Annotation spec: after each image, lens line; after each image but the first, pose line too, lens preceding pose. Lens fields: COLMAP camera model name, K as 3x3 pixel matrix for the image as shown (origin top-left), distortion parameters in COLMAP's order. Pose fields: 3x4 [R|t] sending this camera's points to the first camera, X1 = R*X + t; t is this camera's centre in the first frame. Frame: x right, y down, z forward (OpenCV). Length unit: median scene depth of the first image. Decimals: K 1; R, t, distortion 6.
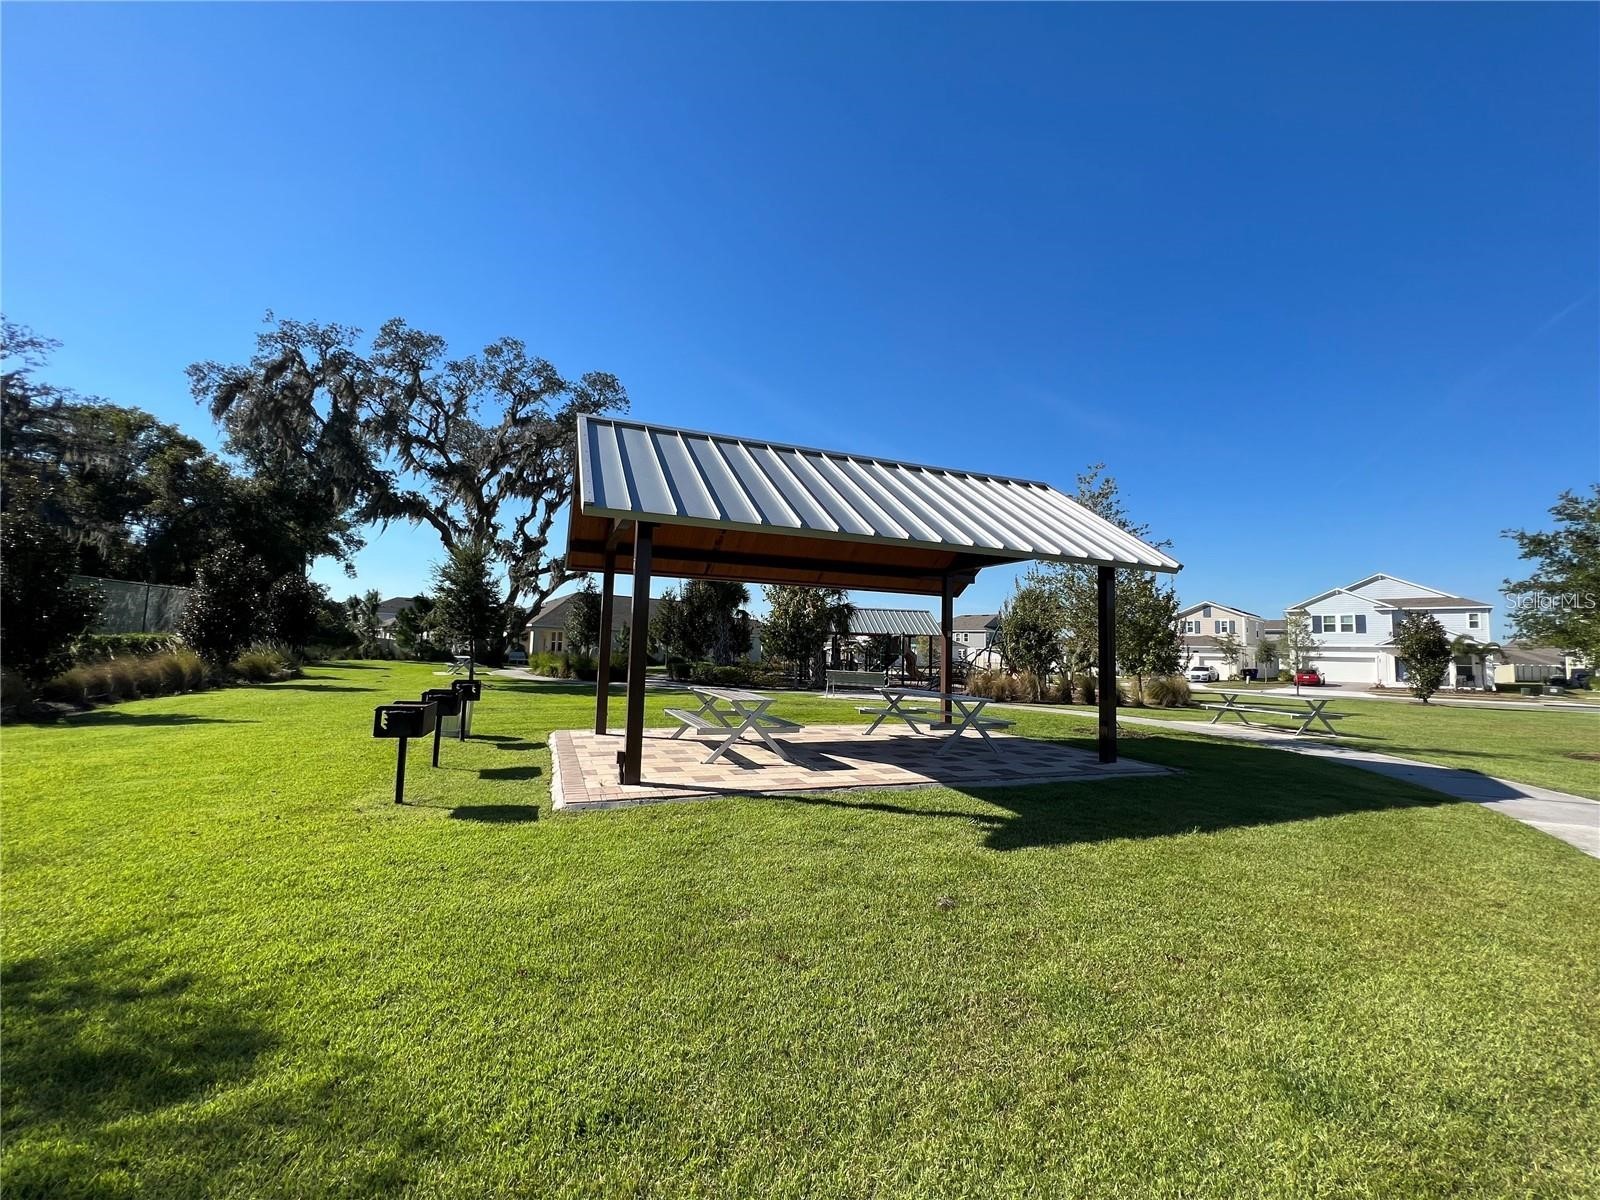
lens RADIAL K [[642.7, 0, 797.9], [0, 642.7, 604.5], [0, 0, 1]] dist [0.000168, 0.000002]
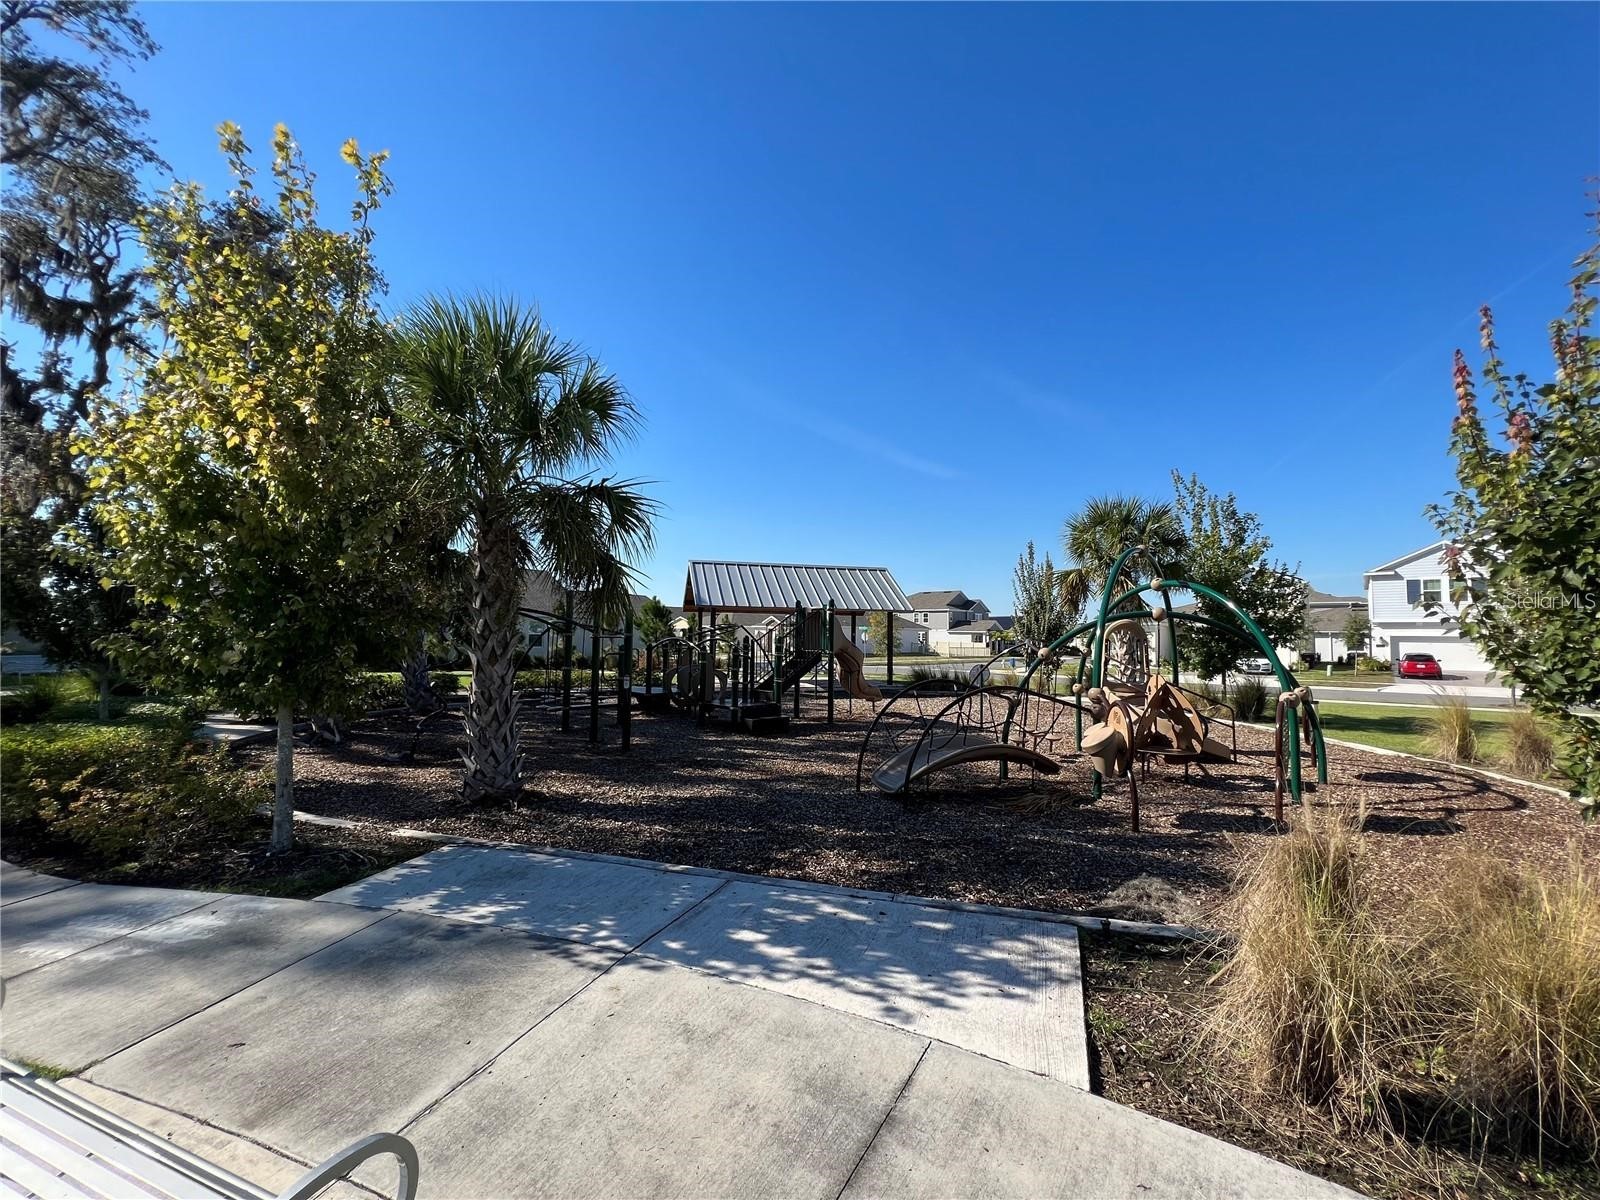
lens RADIAL K [[642.7, 0, 801.3], [0, 642.7, 603.5], [0, 0, 1]] dist [0.000168, 0.000002]
pose [[0.996931, -0.011139, 0.077488, 0.077566], [0.009233, 0.999647, 0.024908, 0.023779], [-0.077738, -0.024116, 0.996682, 0.399672]]
